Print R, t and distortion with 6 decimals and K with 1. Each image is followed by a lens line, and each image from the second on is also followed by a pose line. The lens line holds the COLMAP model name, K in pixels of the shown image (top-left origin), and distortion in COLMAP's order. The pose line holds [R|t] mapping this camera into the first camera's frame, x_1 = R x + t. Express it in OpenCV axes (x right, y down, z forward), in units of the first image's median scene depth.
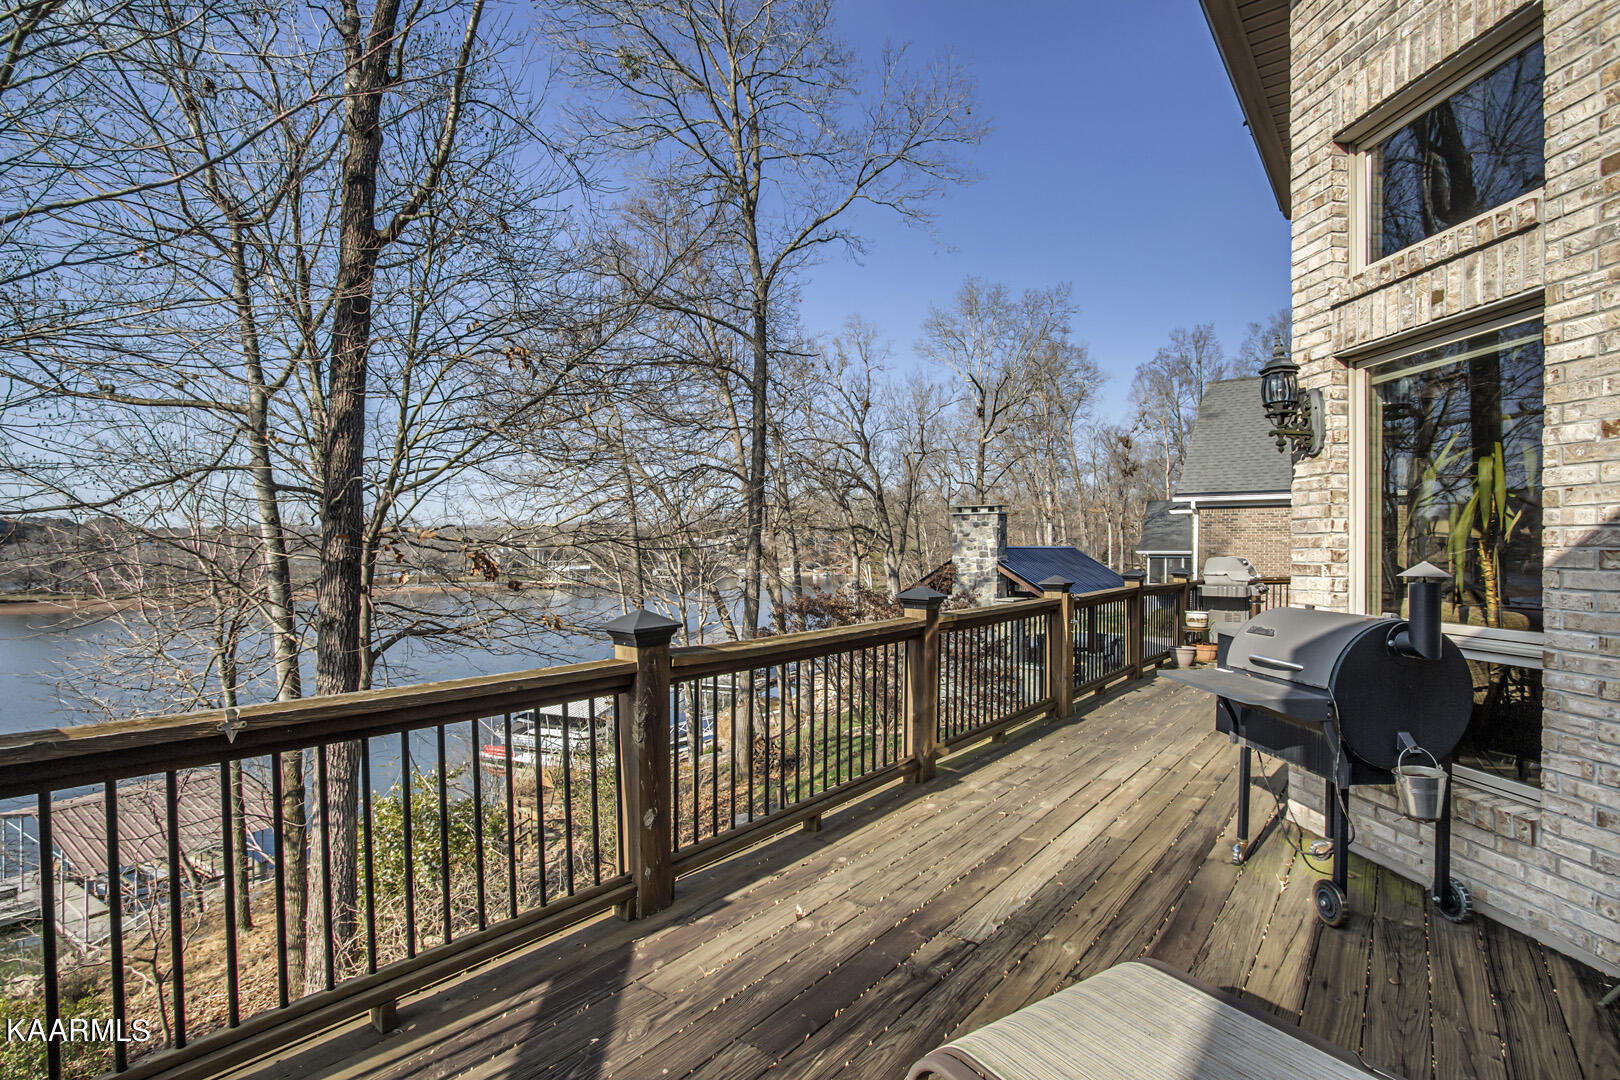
lens RADIAL K [[751.4, 0, 810.3], [0, 751.4, 551.2], [0, 0, 1]] dist [-0.015971, 0.000081]
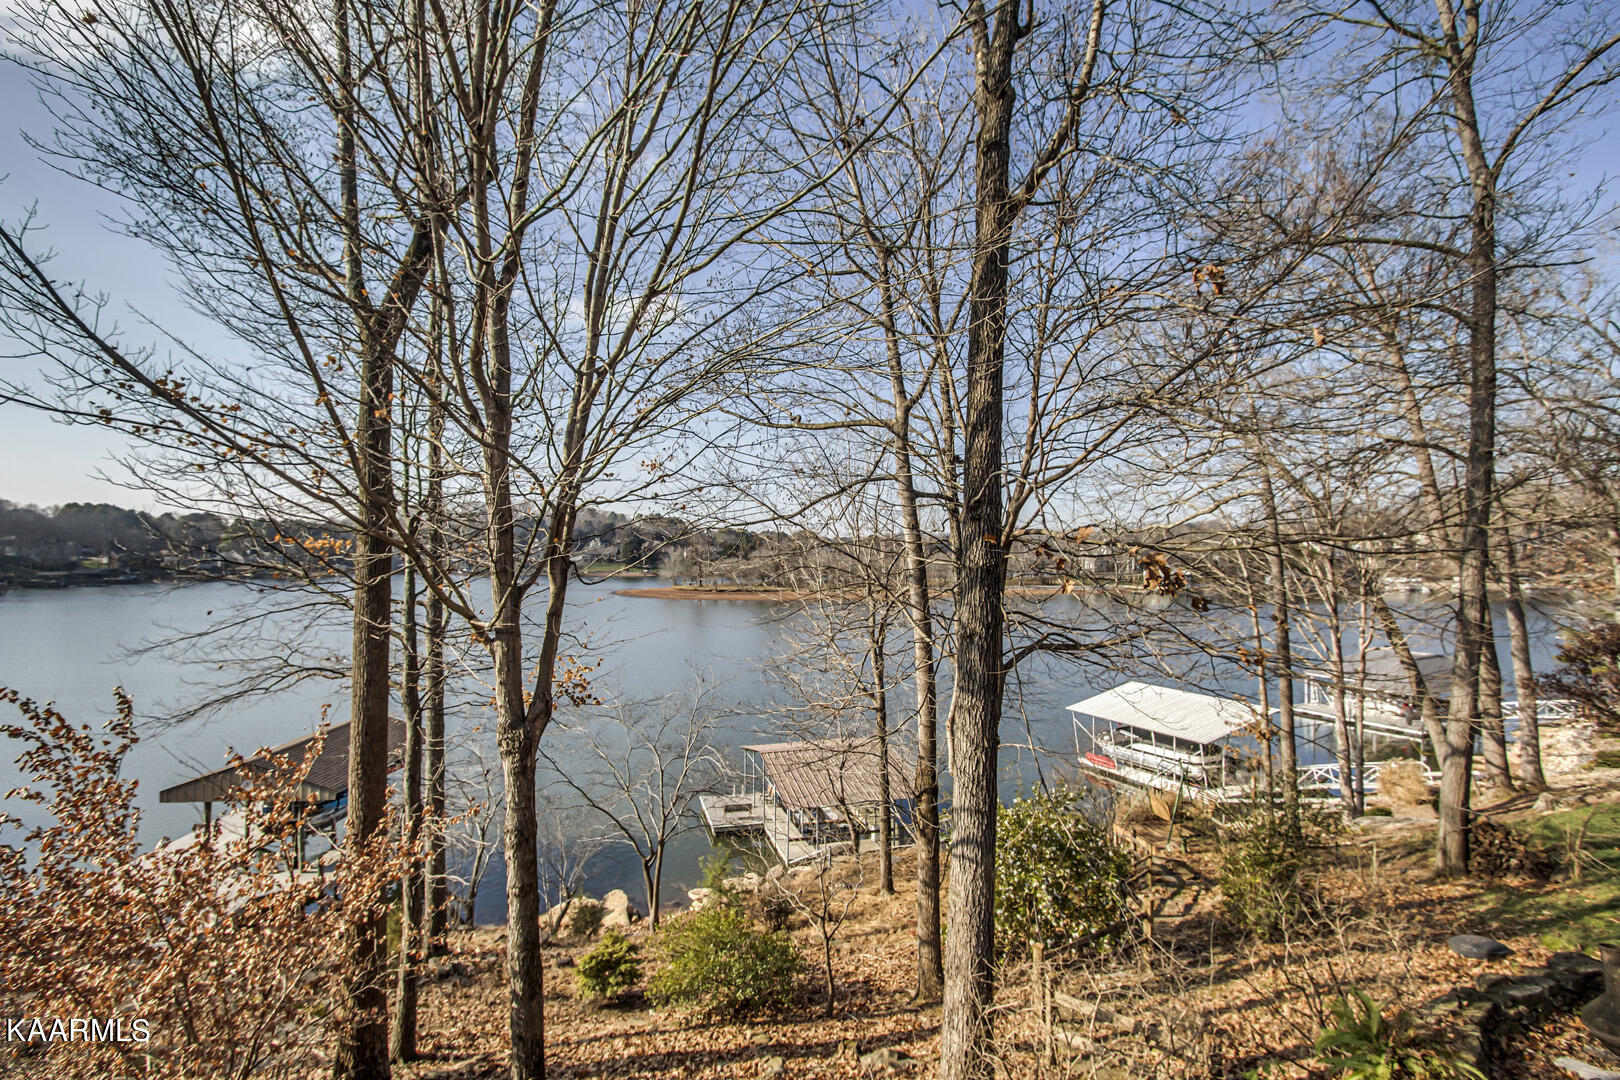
lens RADIAL K [[751.4, 0, 810.3], [0, 751.4, 551.2], [0, 0, 1]] dist [-0.015971, 0.000081]
pose [[0.729038, -0.003081, -0.684466, -0.108143], [-0.001216, 0.999982, -0.005796, -0.000105], [0.684472, 0.005058, 0.729022, 0.136328]]
